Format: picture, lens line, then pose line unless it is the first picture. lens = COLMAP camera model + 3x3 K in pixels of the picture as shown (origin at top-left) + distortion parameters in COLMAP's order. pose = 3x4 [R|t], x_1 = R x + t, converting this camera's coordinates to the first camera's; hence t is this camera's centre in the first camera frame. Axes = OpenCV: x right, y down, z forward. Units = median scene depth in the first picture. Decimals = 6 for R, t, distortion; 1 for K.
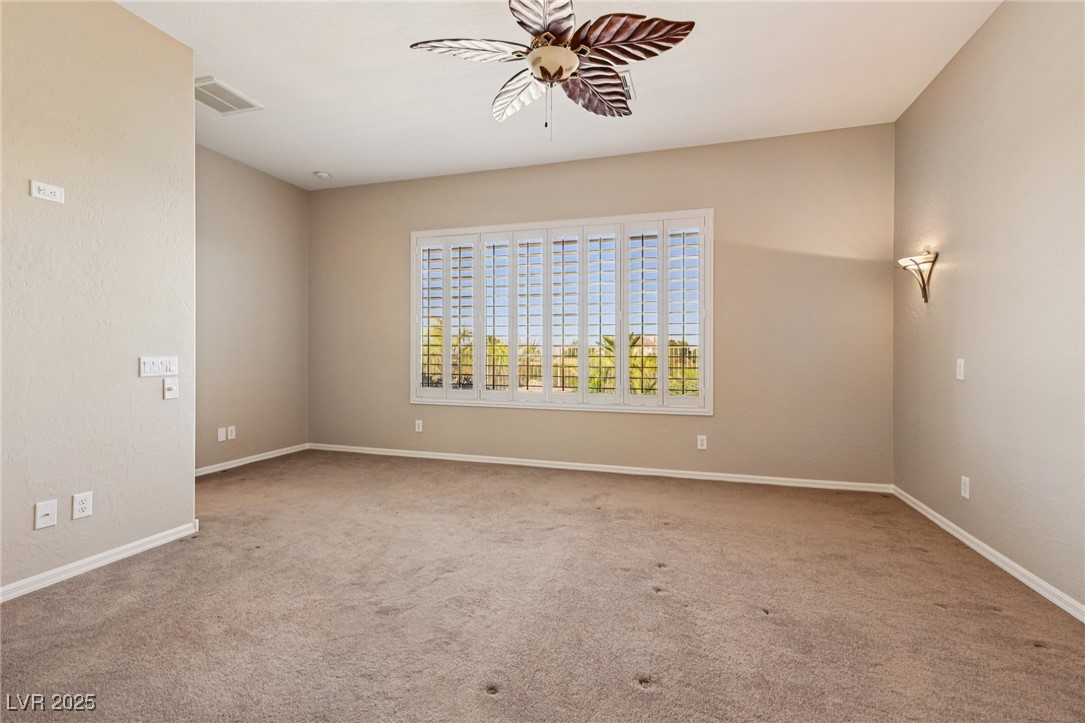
lens RADIAL K [[486.4, 0, 544.6], [0, 486.4, 357.1], [0, 0, 1]] dist [0.002432, 0.000665]
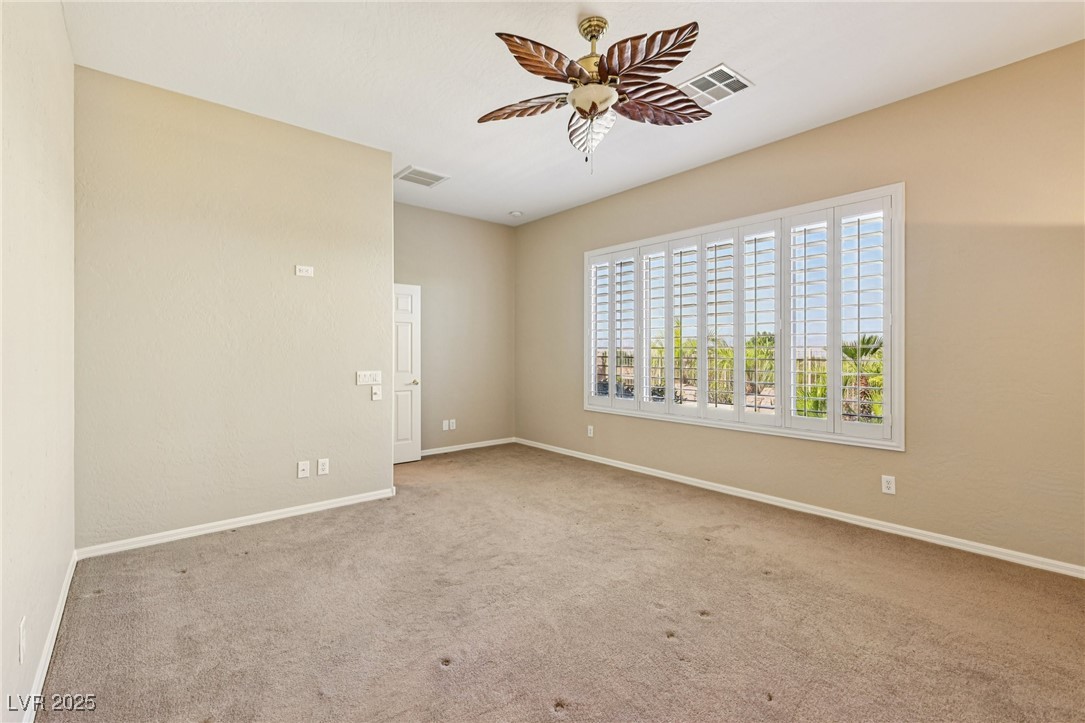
lens RADIAL K [[486.4, 0, 538.2], [0, 486.4, 354.0], [0, 0, 1]] dist [0.002432, 0.000665]
pose [[0.837583, -0.000959, -0.546310, 0.409457], [-0.000813, 0.999995, -0.003002, -0.045886], [0.546310, 0.002959, 0.837578, 0.056282]]
